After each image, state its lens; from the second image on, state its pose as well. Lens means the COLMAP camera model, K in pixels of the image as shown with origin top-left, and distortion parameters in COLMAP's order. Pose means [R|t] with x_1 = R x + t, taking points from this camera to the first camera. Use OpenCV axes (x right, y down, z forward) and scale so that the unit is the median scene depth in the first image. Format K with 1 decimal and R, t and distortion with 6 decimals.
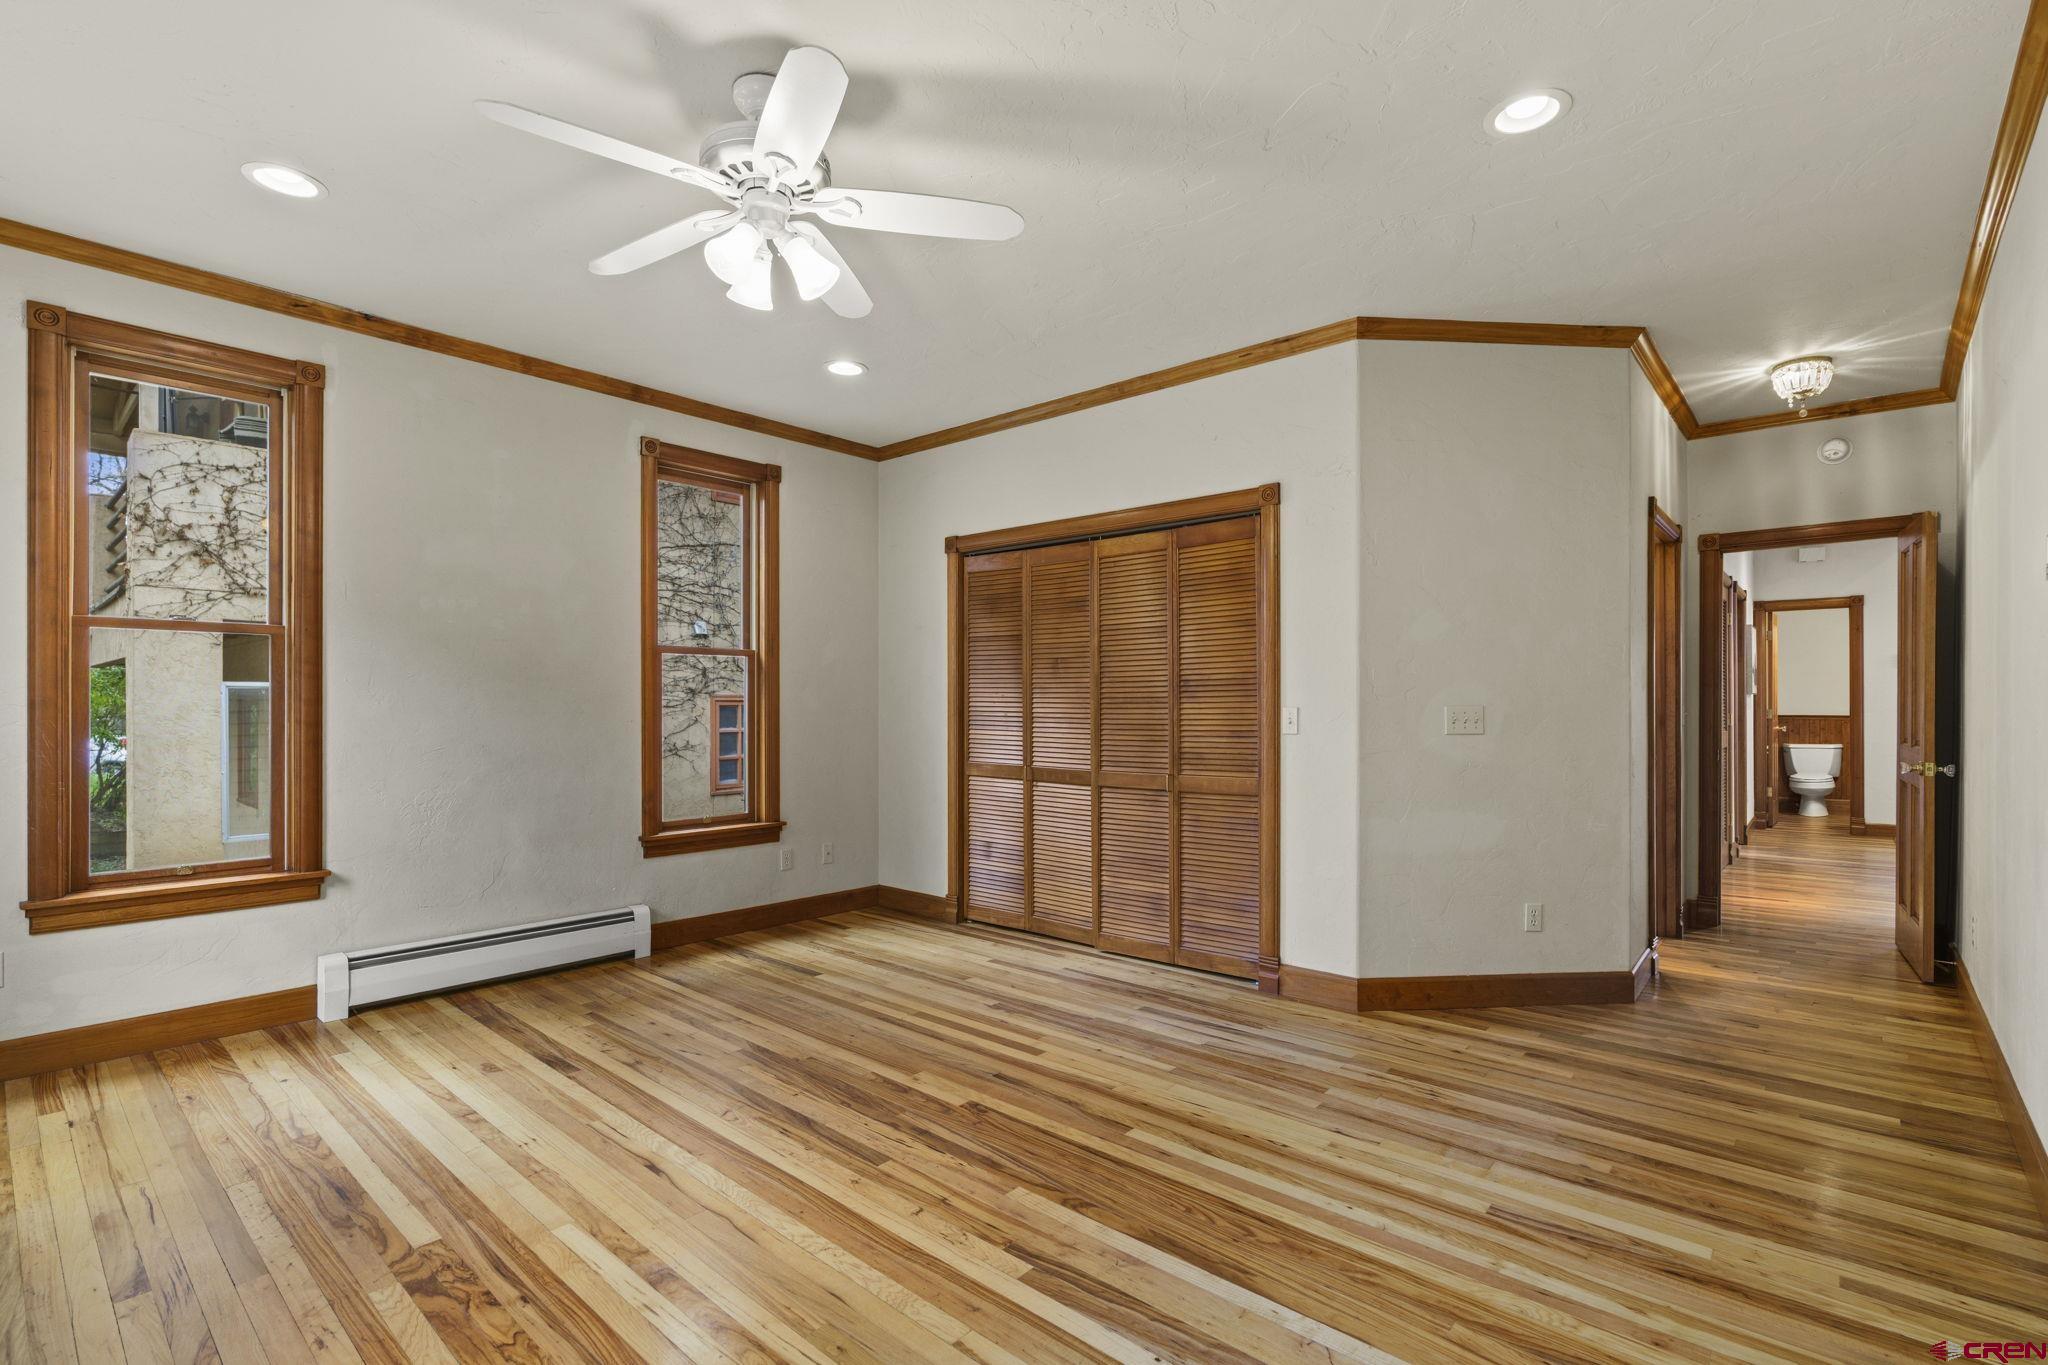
lens RADIAL K [[938.9, 0, 1025.2], [0, 938.9, 709.7], [0, 0, 1]] dist [-0.008303, 0.002251]
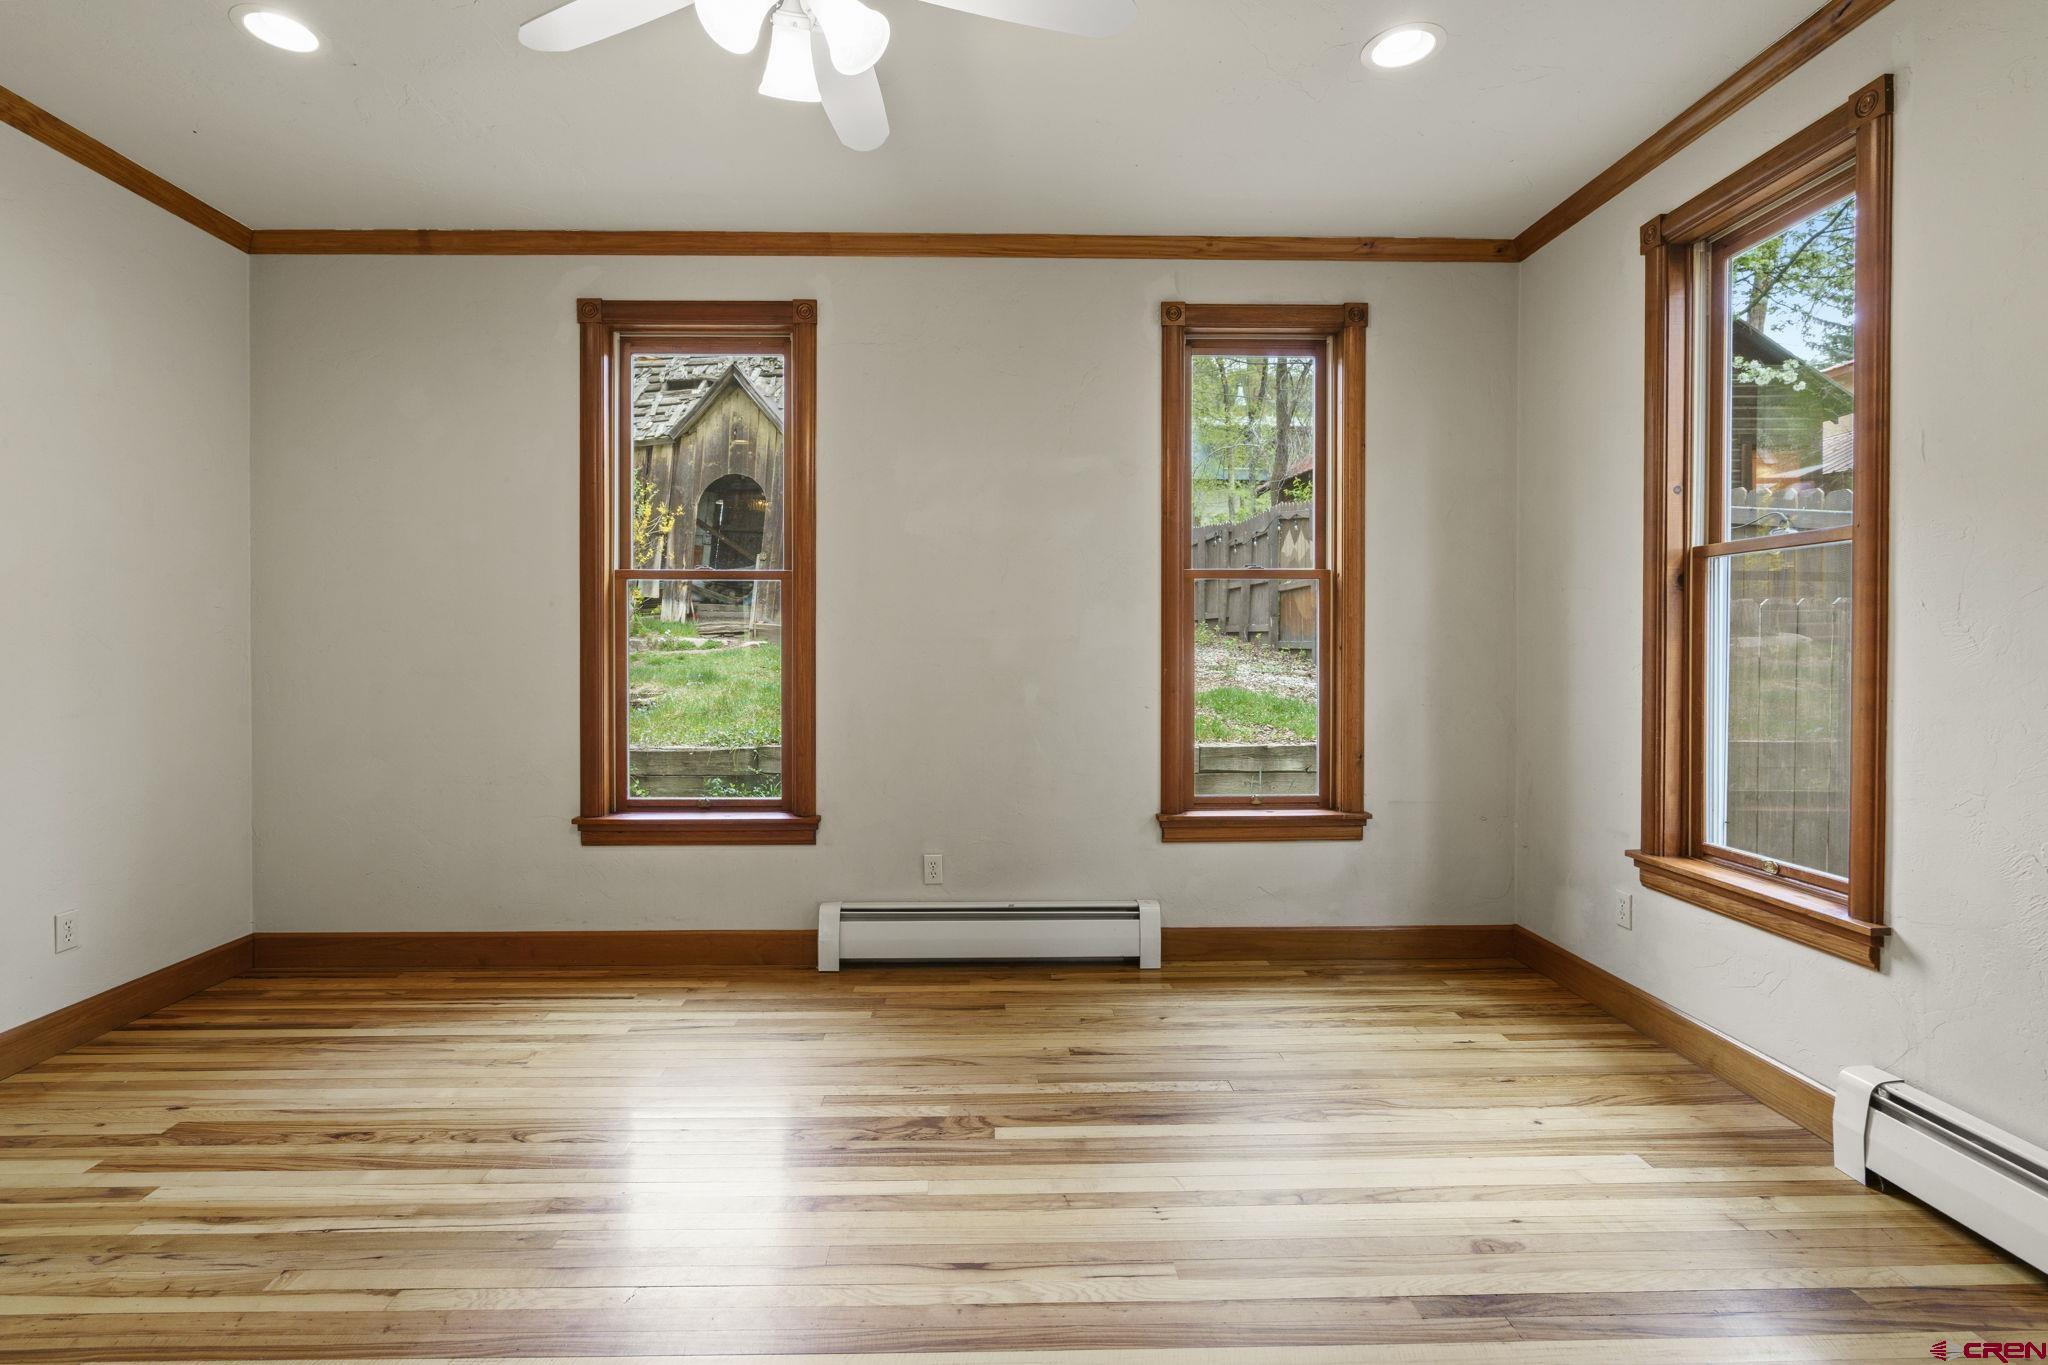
lens RADIAL K [[938.9, 0, 989.7], [0, 938.9, 654.8], [0, 0, 1]] dist [-0.008303, 0.002251]
pose [[-0.732929, 0.001746, -0.680303, 0.065079], [-0.008839, 0.999888, 0.012090, -0.002048], [0.680248, 0.014874, -0.732831, 1.042264]]
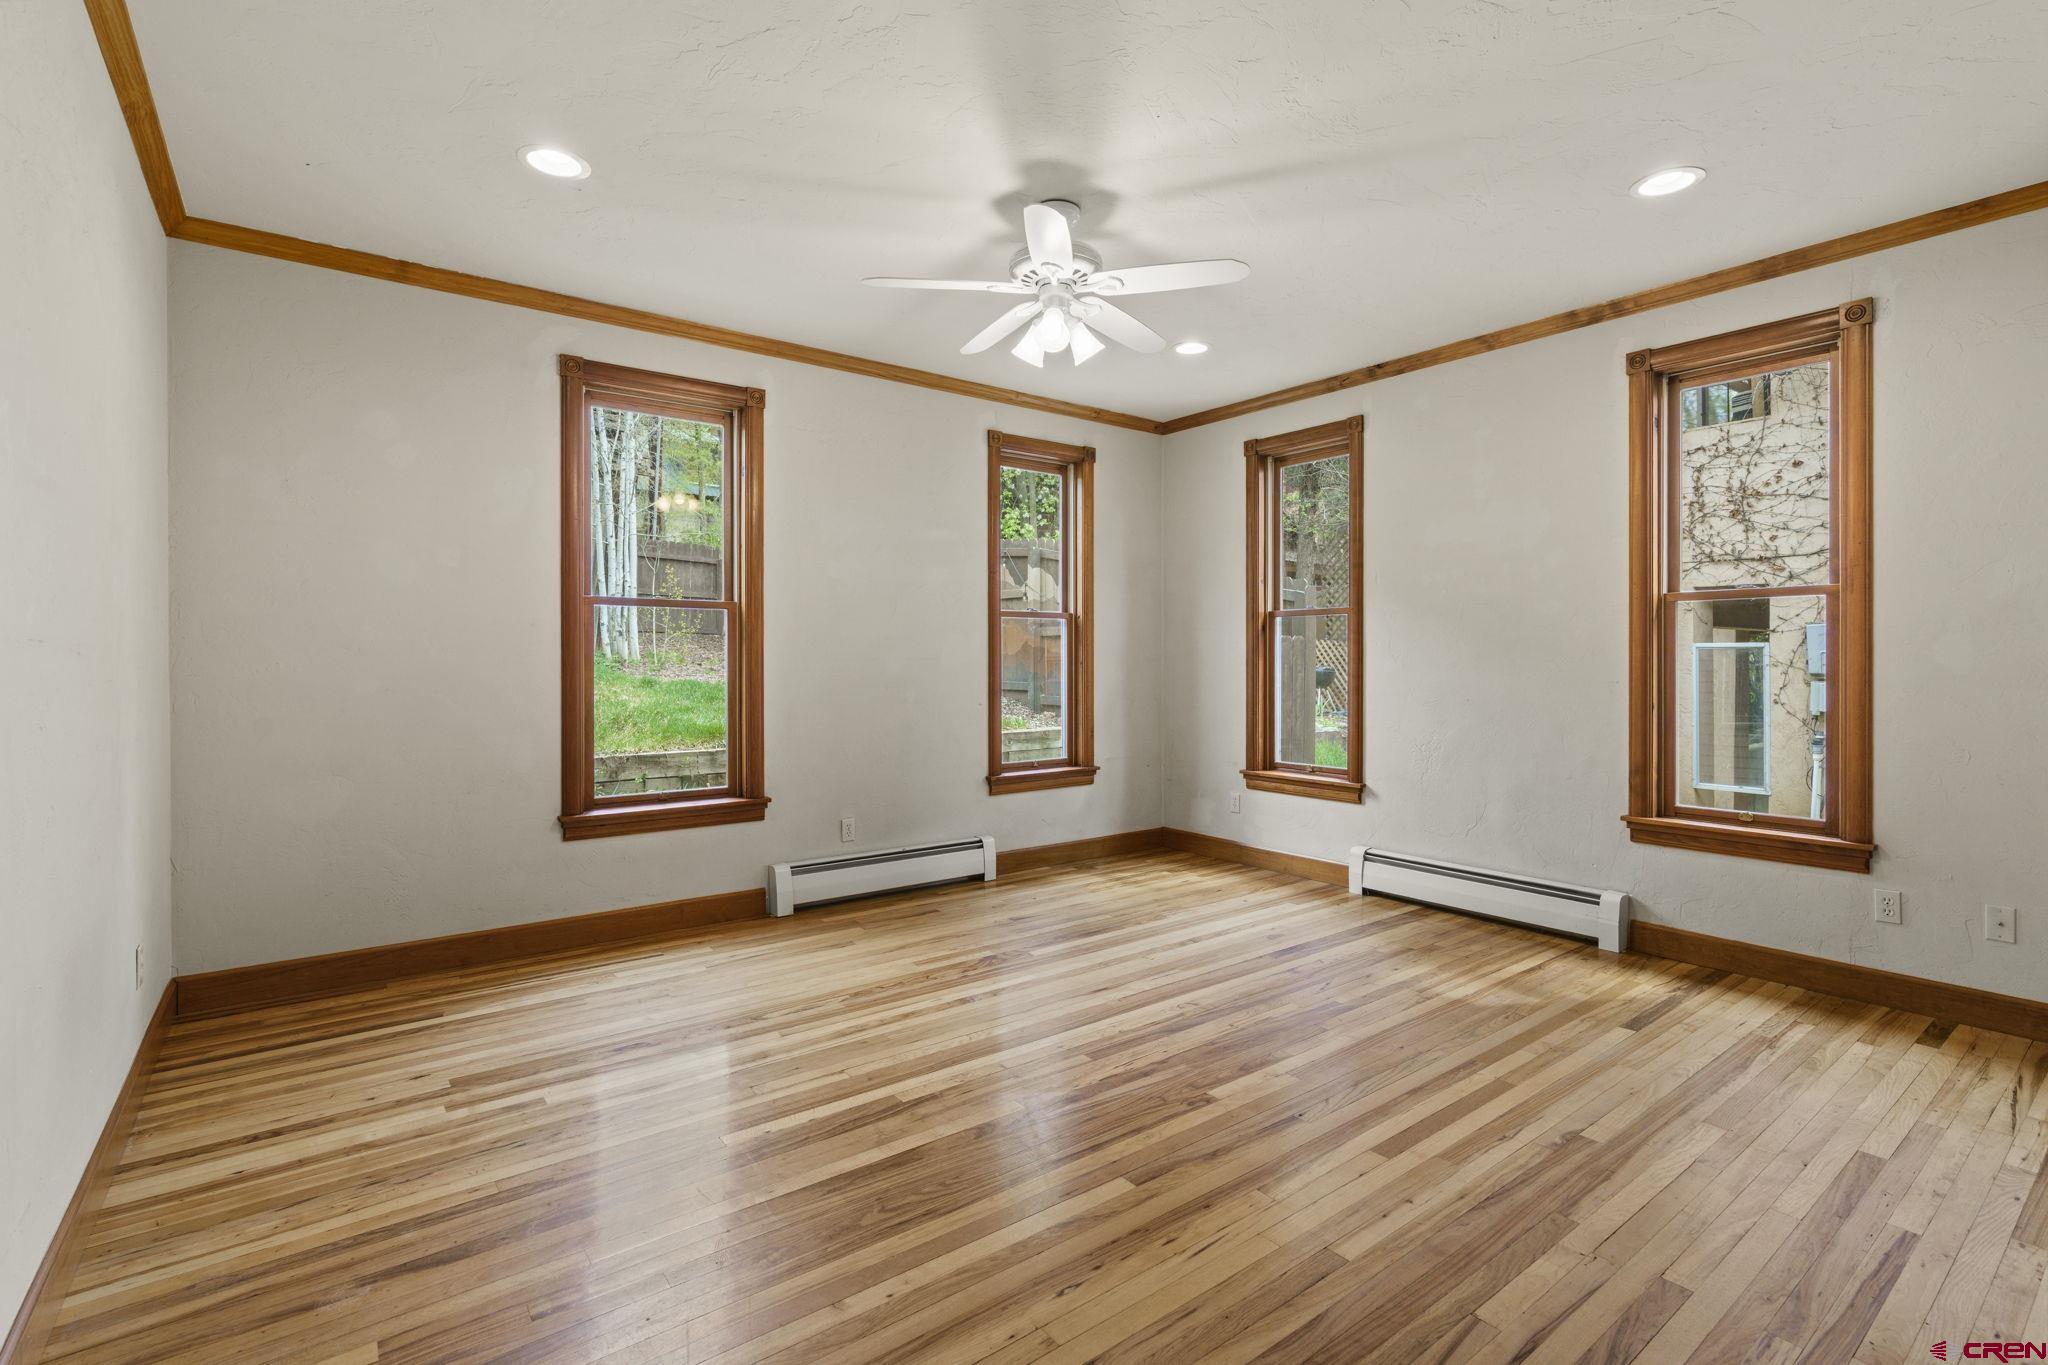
lens RADIAL K [[938.9, 0, 1034.4], [0, 938.9, 663.4], [0, 0, 1]] dist [-0.008303, 0.002251]
pose [[-0.190110, -0.000624, -0.981763, 0.681142], [-0.008400, 0.999964, 0.000991, -0.001309], [0.981727, 0.008435, -0.190108, 0.786011]]
